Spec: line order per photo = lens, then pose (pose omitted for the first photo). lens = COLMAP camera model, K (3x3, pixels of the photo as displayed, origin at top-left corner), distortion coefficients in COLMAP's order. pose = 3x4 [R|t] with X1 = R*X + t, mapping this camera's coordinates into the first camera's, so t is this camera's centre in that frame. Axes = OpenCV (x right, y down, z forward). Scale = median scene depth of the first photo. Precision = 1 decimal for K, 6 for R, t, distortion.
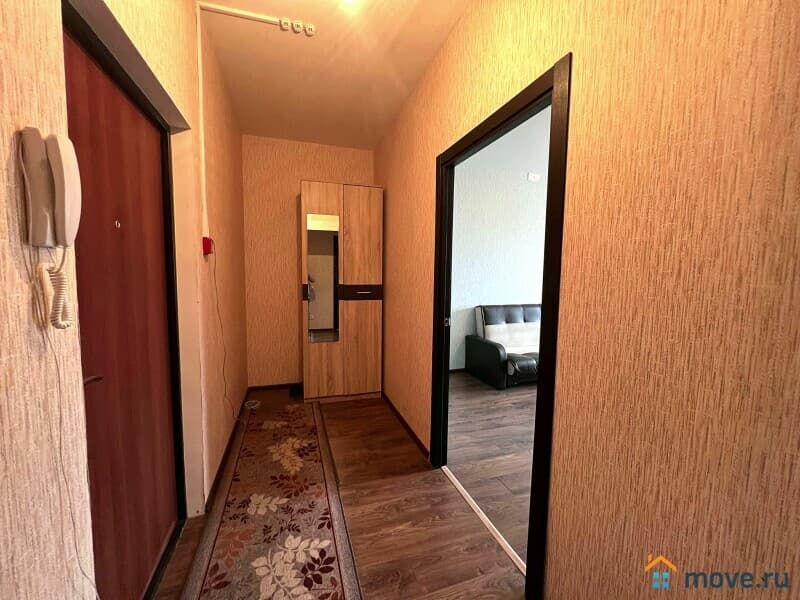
lens RADIAL K [[319.8, 0, 397.0], [0, 319.8, 299.8], [0, 0, 1]] dist [-0.002910, 0.001169]
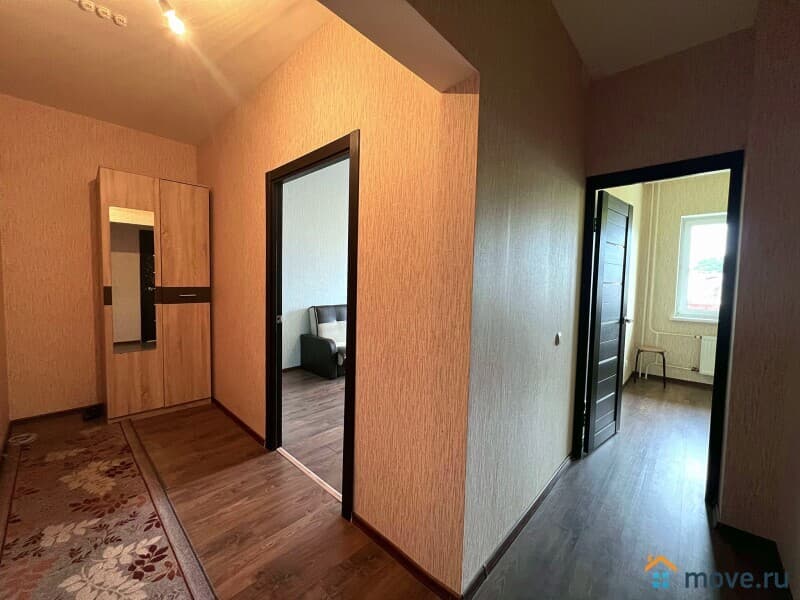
lens RADIAL K [[319.8, 0, 397.8], [0, 319.8, 297.4], [0, 0, 1]] dist [-0.002910, 0.001169]
pose [[0.879318, -0.017938, 0.475897, -0.011403], [0.026269, 0.999596, -0.010860, 0.017685], [-0.475509, 0.022051, 0.879434, -0.217377]]
